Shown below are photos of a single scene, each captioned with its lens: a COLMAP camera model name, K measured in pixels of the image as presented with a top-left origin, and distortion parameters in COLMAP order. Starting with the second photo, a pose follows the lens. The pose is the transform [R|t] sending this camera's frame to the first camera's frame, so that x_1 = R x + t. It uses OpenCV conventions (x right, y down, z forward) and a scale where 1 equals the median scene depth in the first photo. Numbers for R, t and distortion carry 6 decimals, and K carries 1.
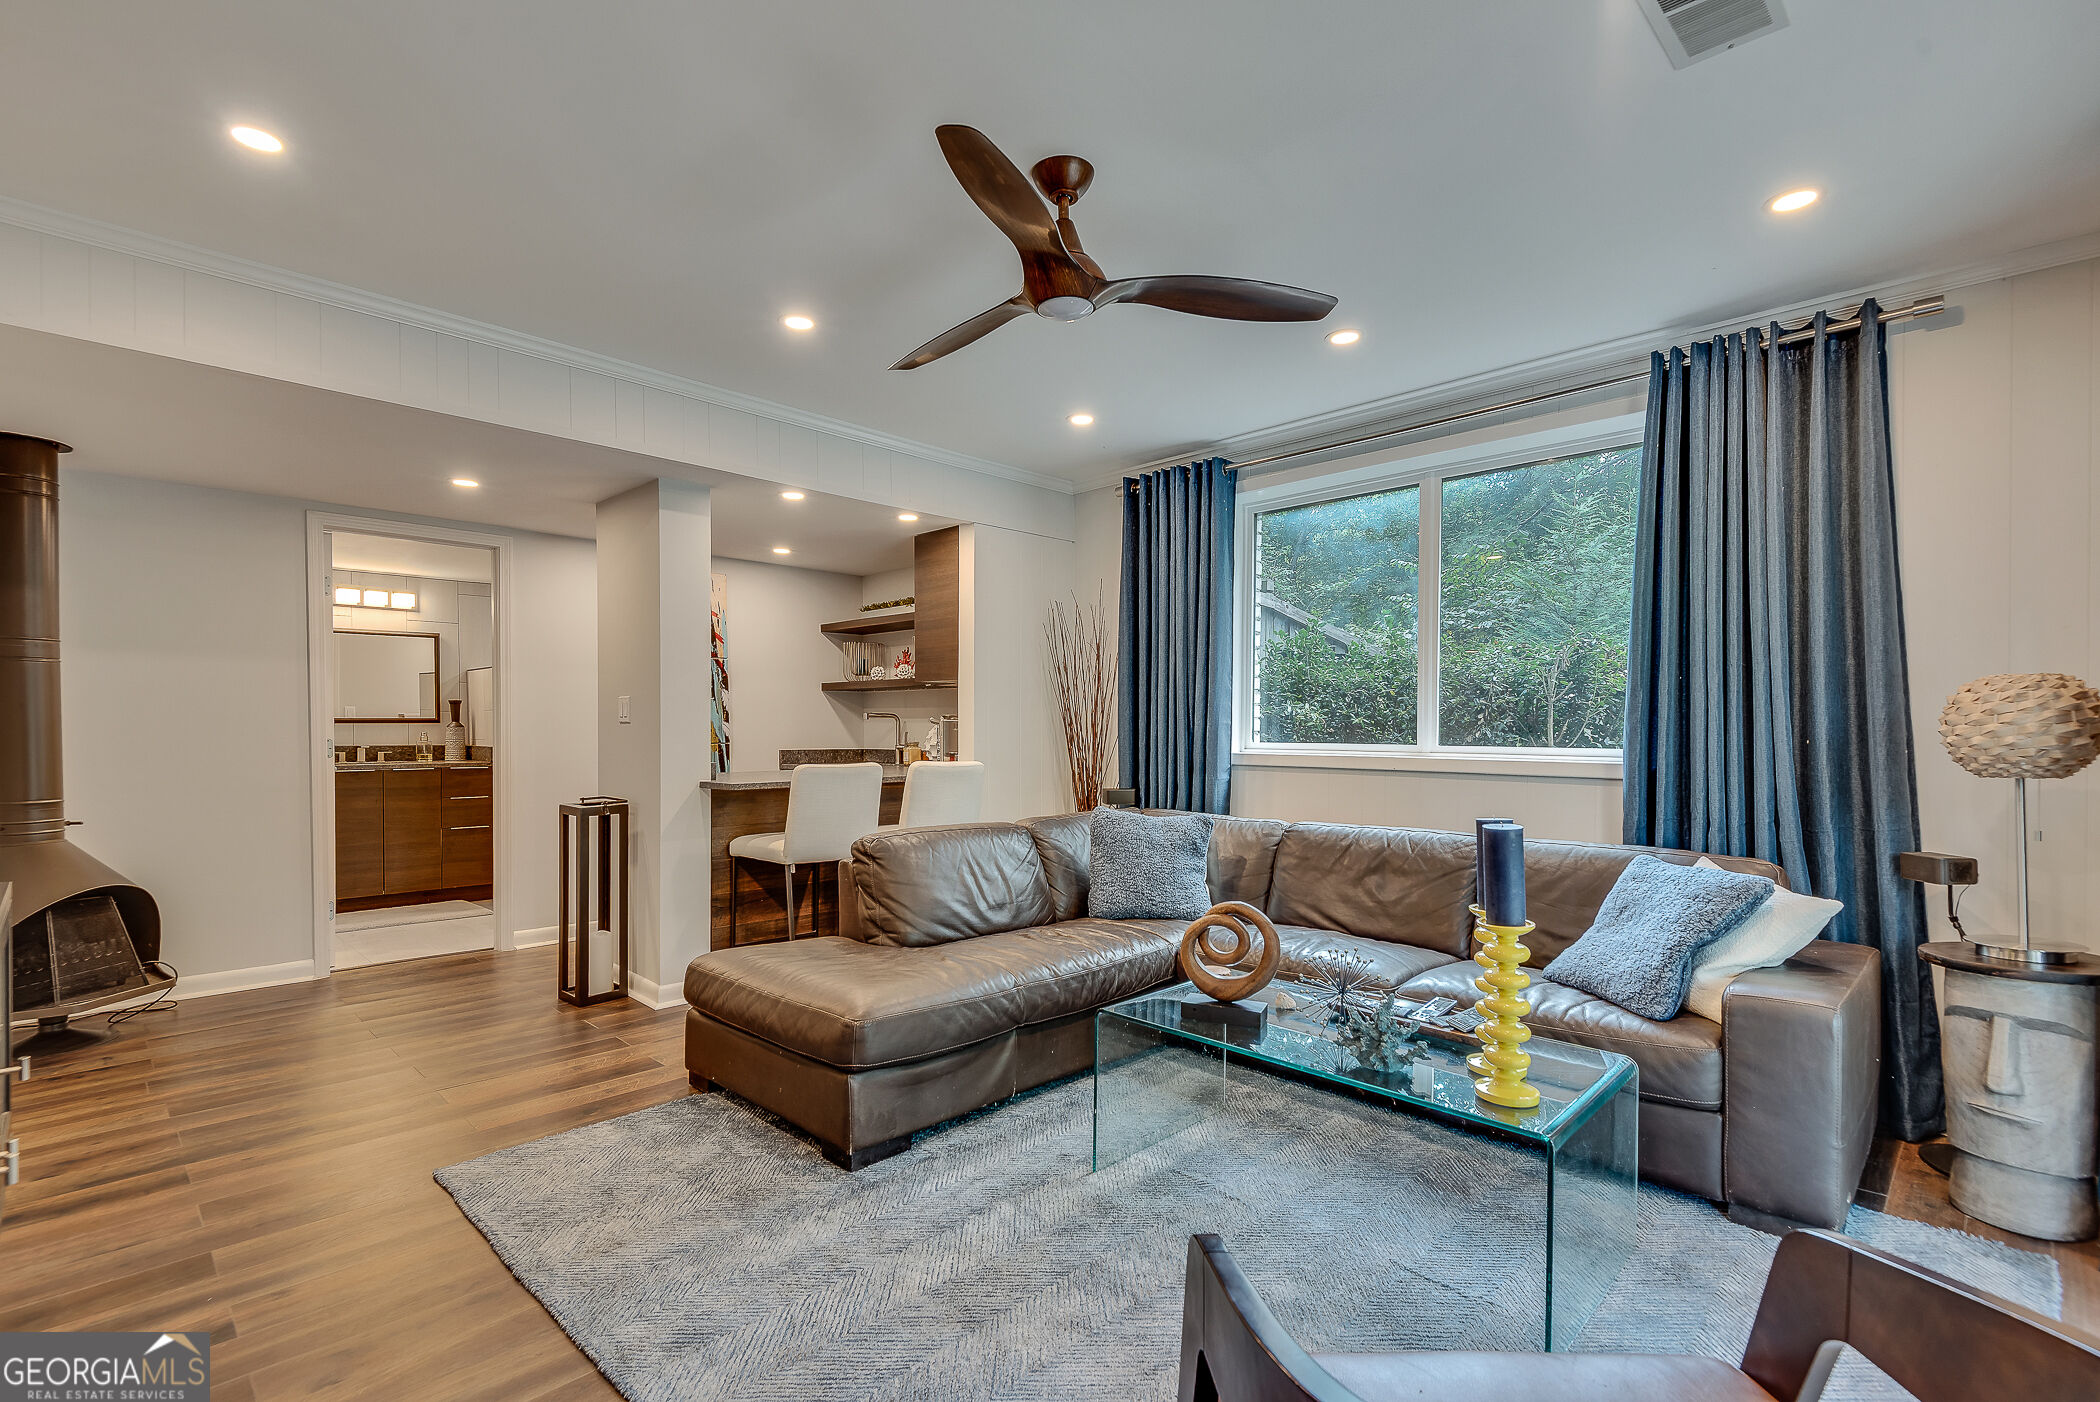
lens RADIAL K [[979.0, 0, 1060.3], [0, 979.0, 728.5], [0, 0, 1]] dist [0.018054, -0.010027]
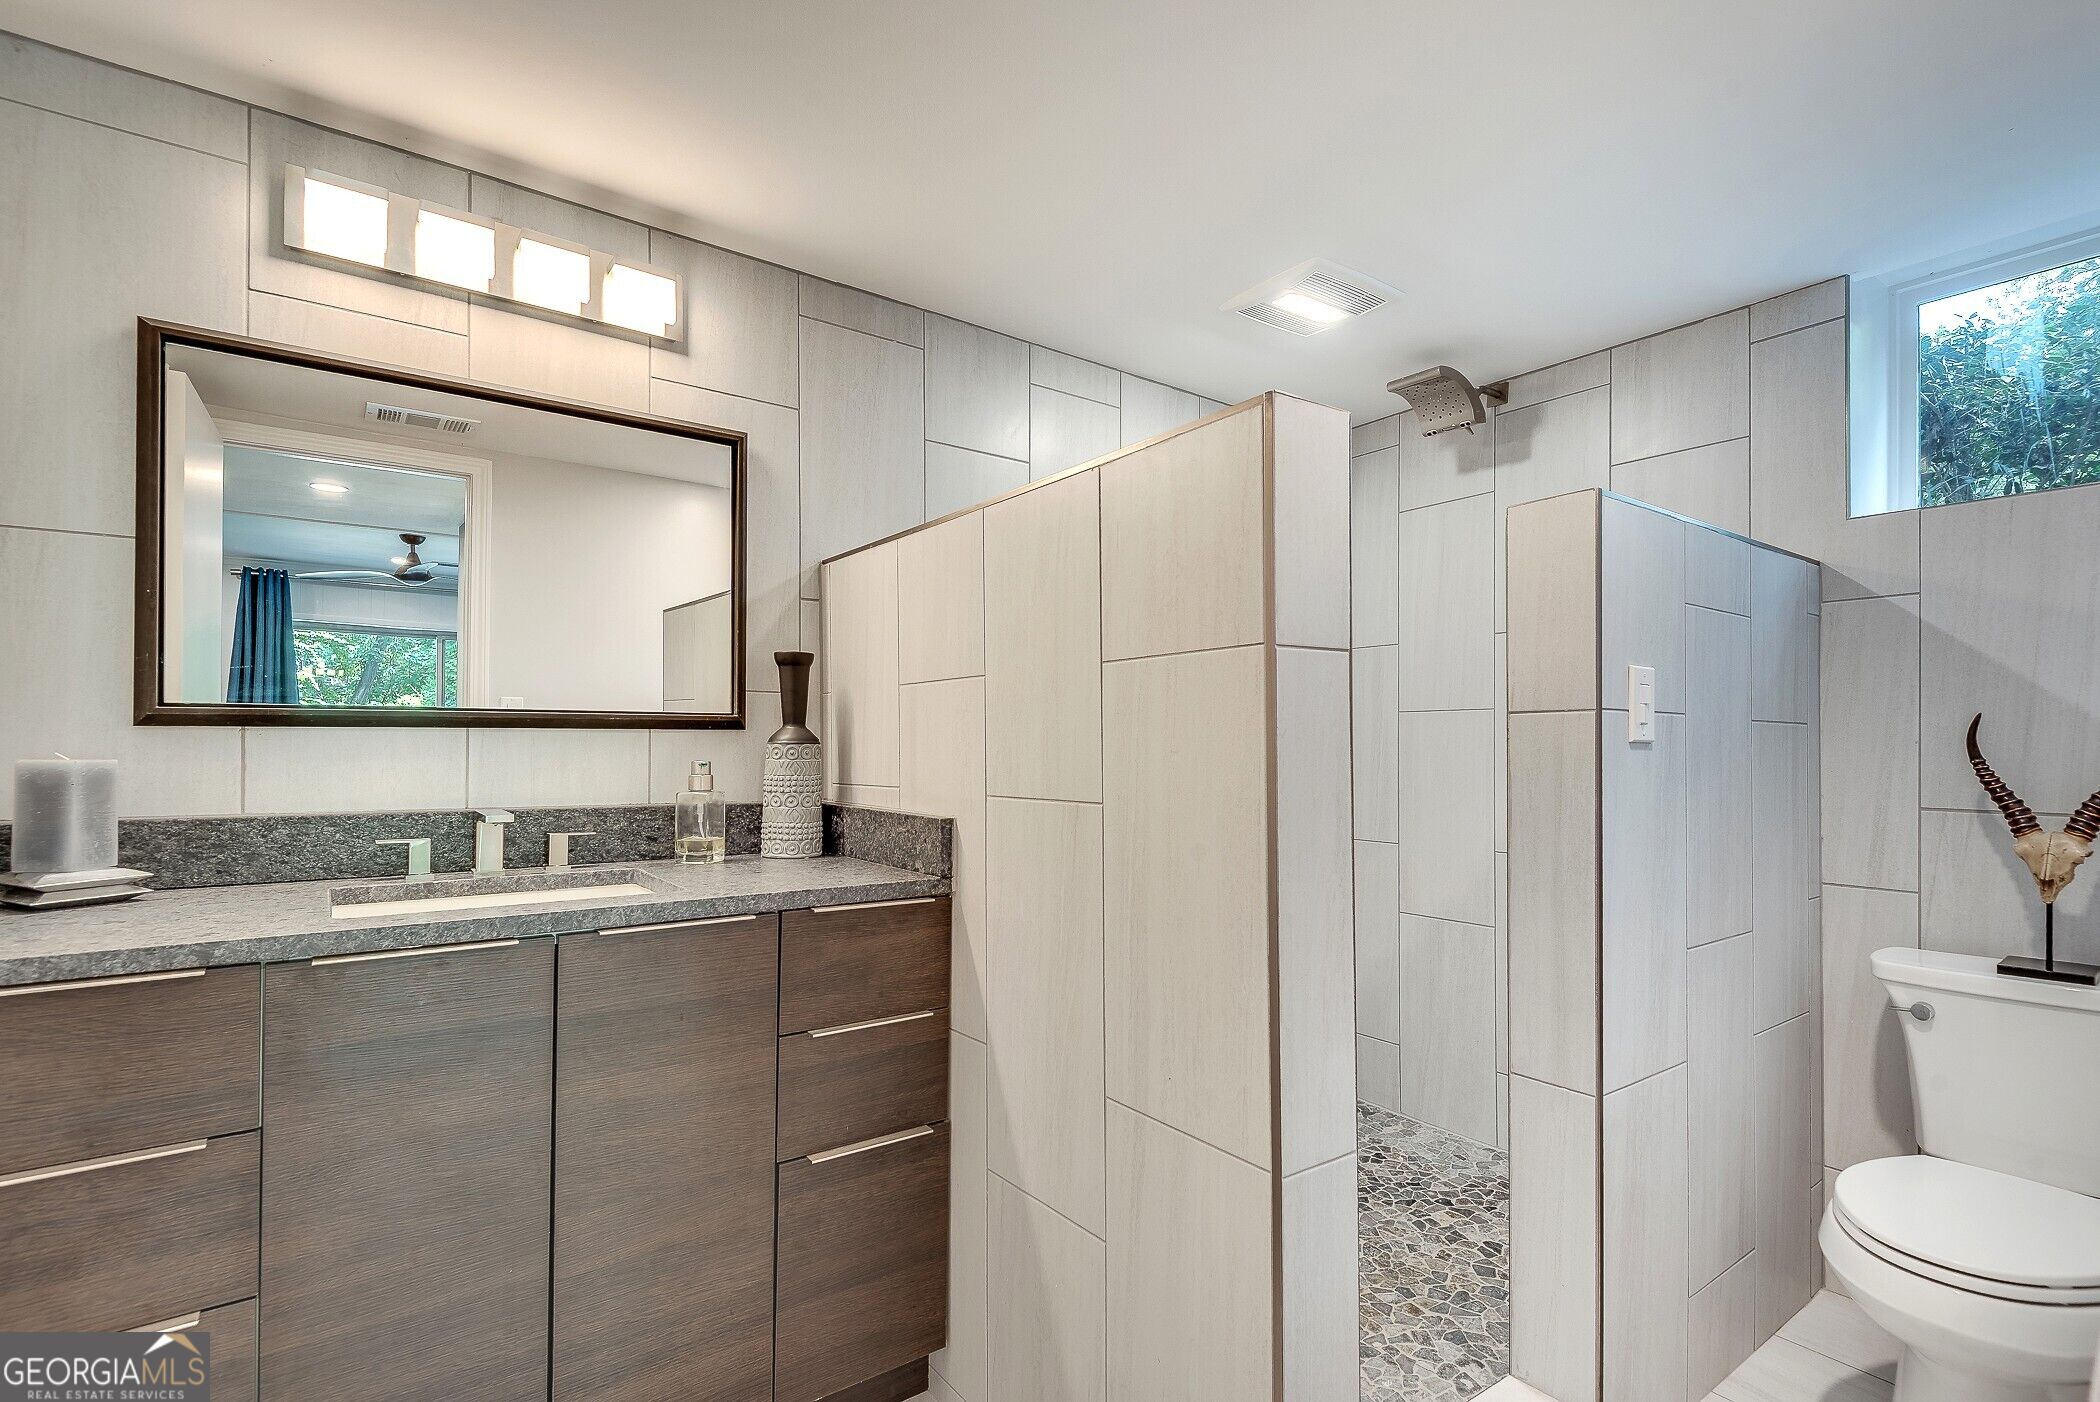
lens RADIAL K [[979.0, 0, 1016.0], [0, 979.0, 733.6], [0, 0, 1]] dist [0.018054, -0.010027]
pose [[0.985349, 0.007578, -0.170380, -0.504583], [-0.010660, 0.999796, -0.017182, -0.000230], [0.170215, 0.018747, 0.985229, 0.732216]]
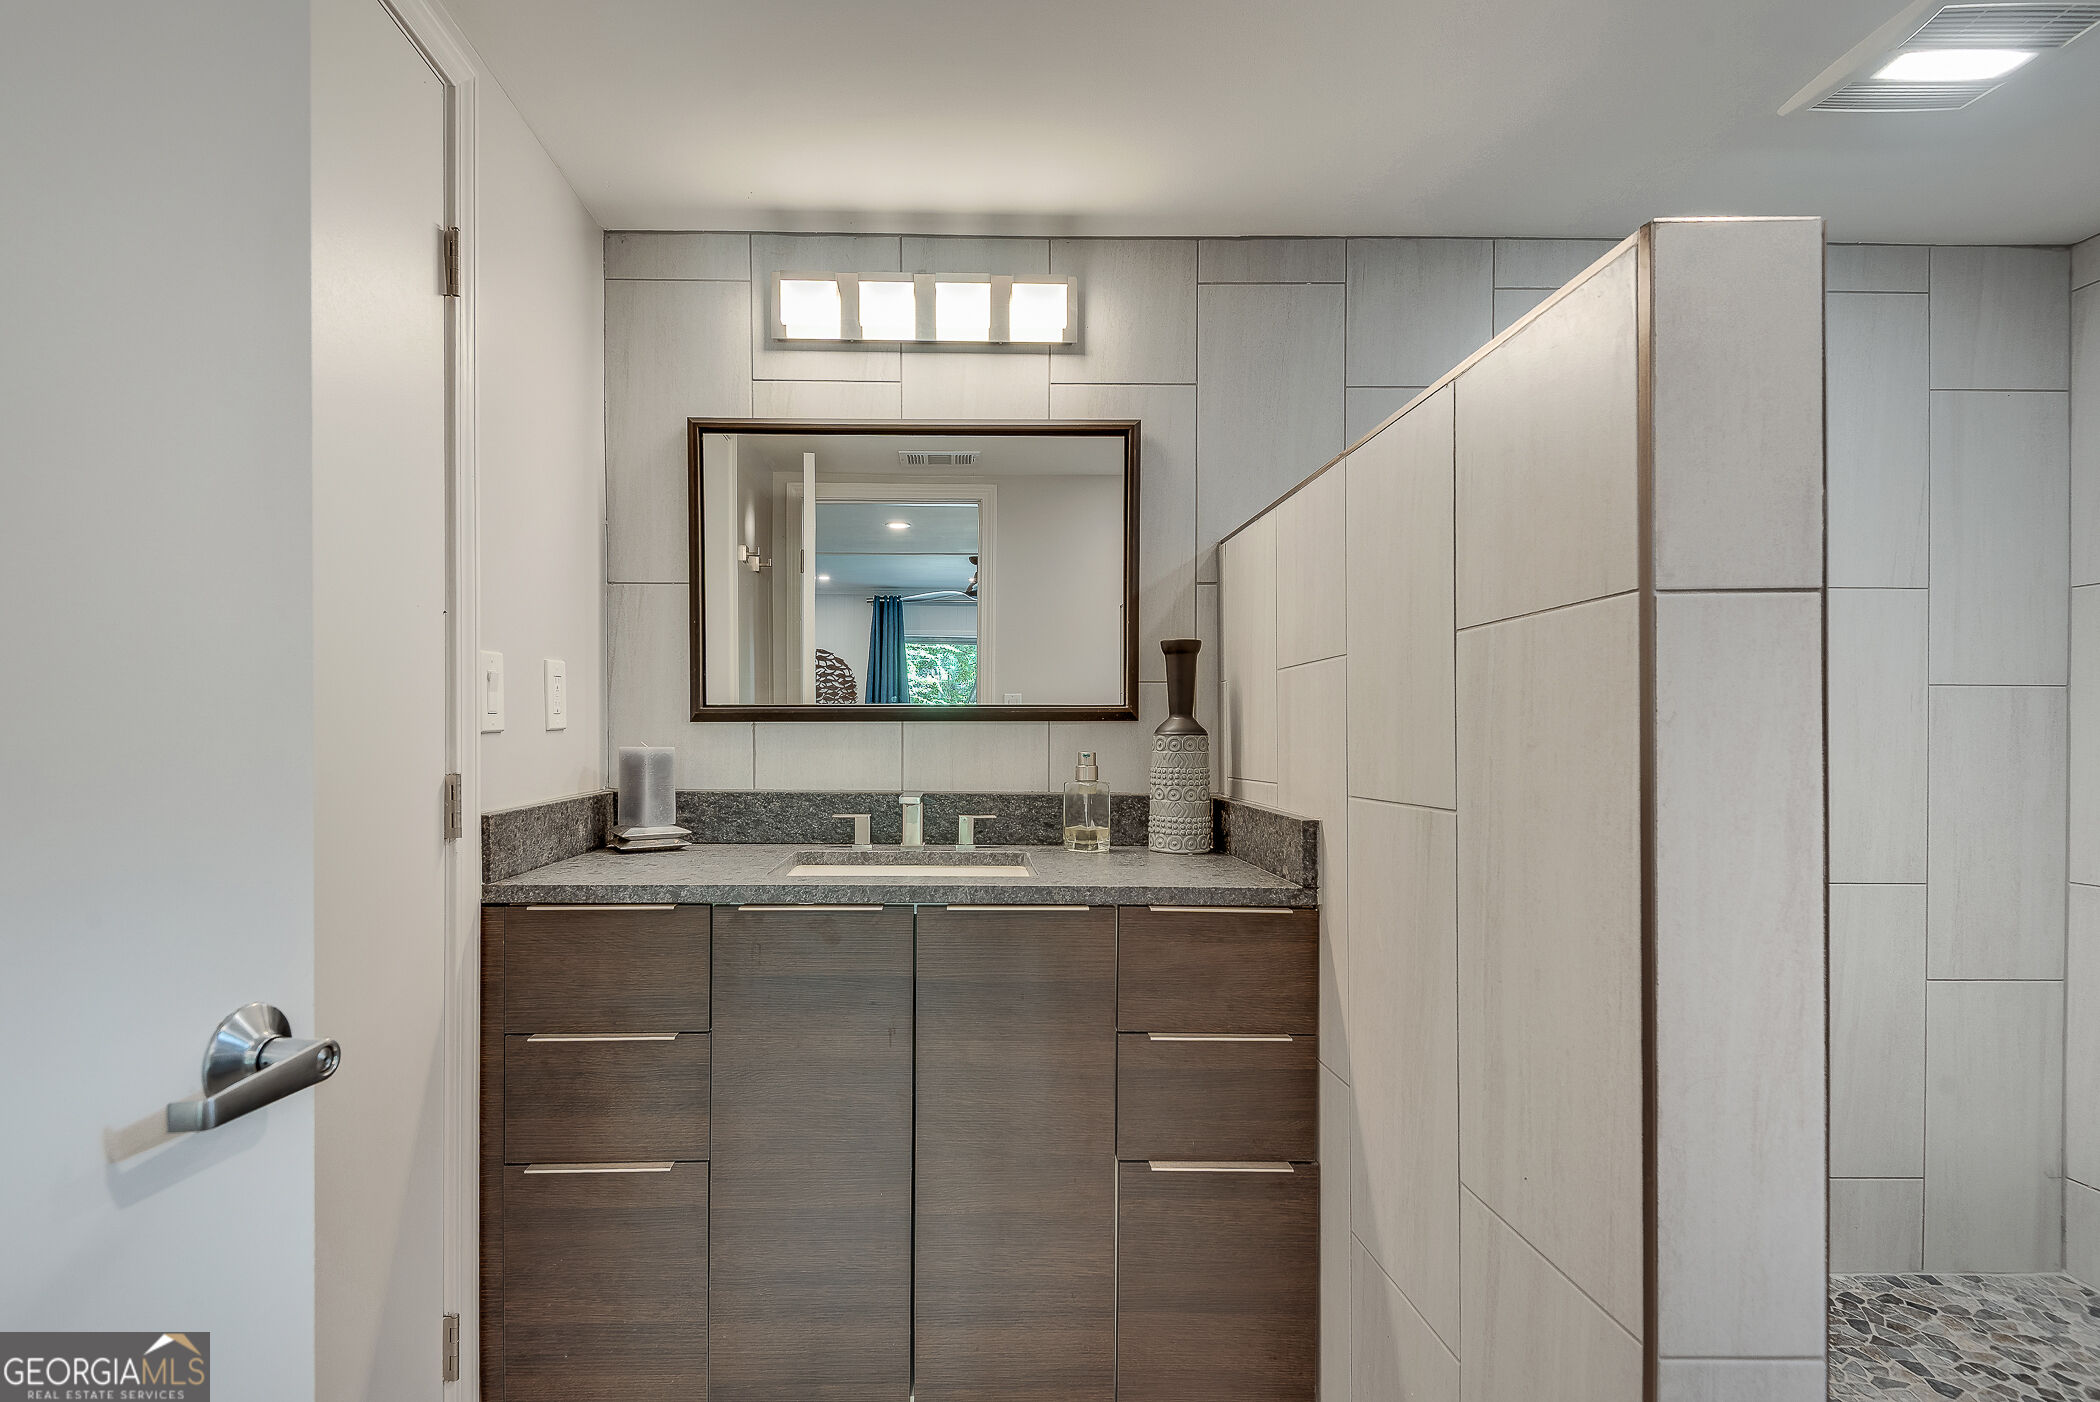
lens RADIAL K [[979.0, 0, 979.4], [0, 979.0, 741.1], [0, 0, 1]] dist [0.018054, -0.010027]
pose [[0.707373, 0.013614, -0.706710, -0.461781], [-0.011572, 0.999904, 0.007679, -0.001131], [0.706746, 0.002746, 0.707462, 0.768651]]
